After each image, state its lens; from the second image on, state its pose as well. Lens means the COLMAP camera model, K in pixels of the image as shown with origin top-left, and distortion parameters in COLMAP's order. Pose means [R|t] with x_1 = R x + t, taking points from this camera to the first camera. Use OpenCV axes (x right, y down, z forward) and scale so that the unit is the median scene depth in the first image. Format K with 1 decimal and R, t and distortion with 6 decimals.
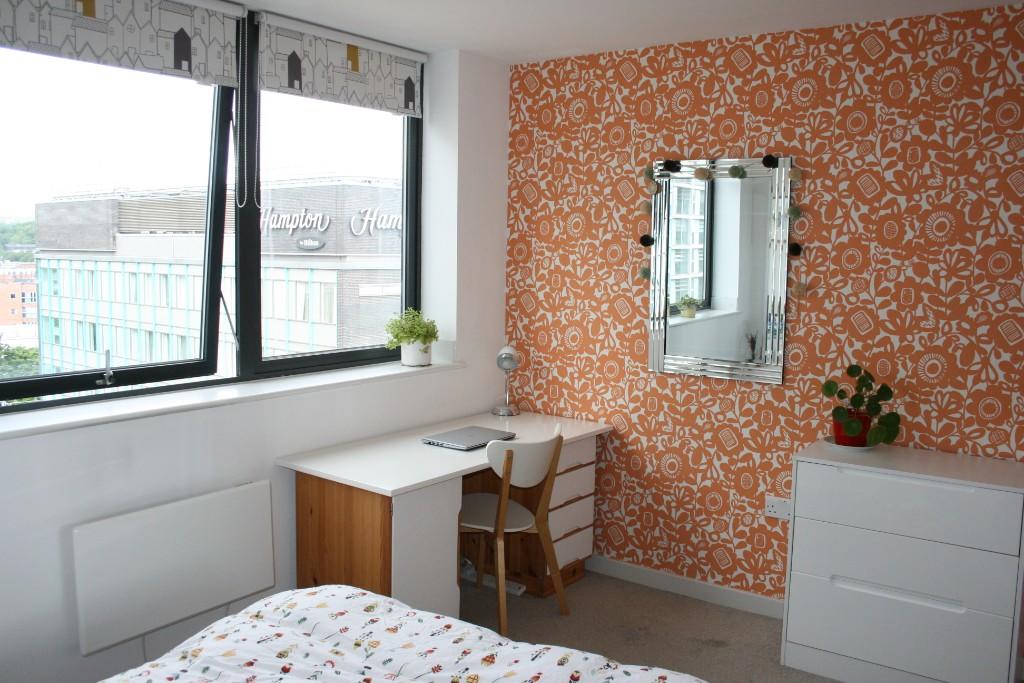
lens RADIAL K [[862.4, 0, 550.5], [0, 862.4, 339.4], [0, 0, 1]] dist [-0.117926, 0.060372]
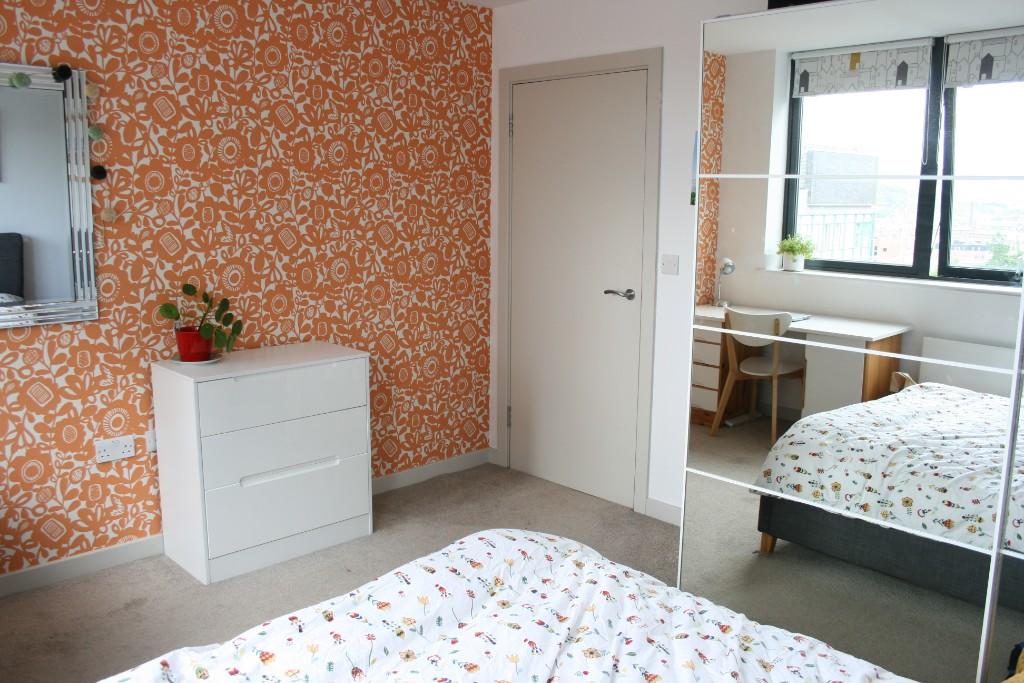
lens RADIAL K [[862.4, 0, 550.5], [0, 862.4, 339.4], [0, 0, 1]] dist [-0.117926, 0.060372]
pose [[0.166946, -0.188697, 0.967741, -0.570212], [0.084686, 0.980633, 0.176601, -0.048298], [-0.982322, 0.052471, 0.179693, 0.379320]]
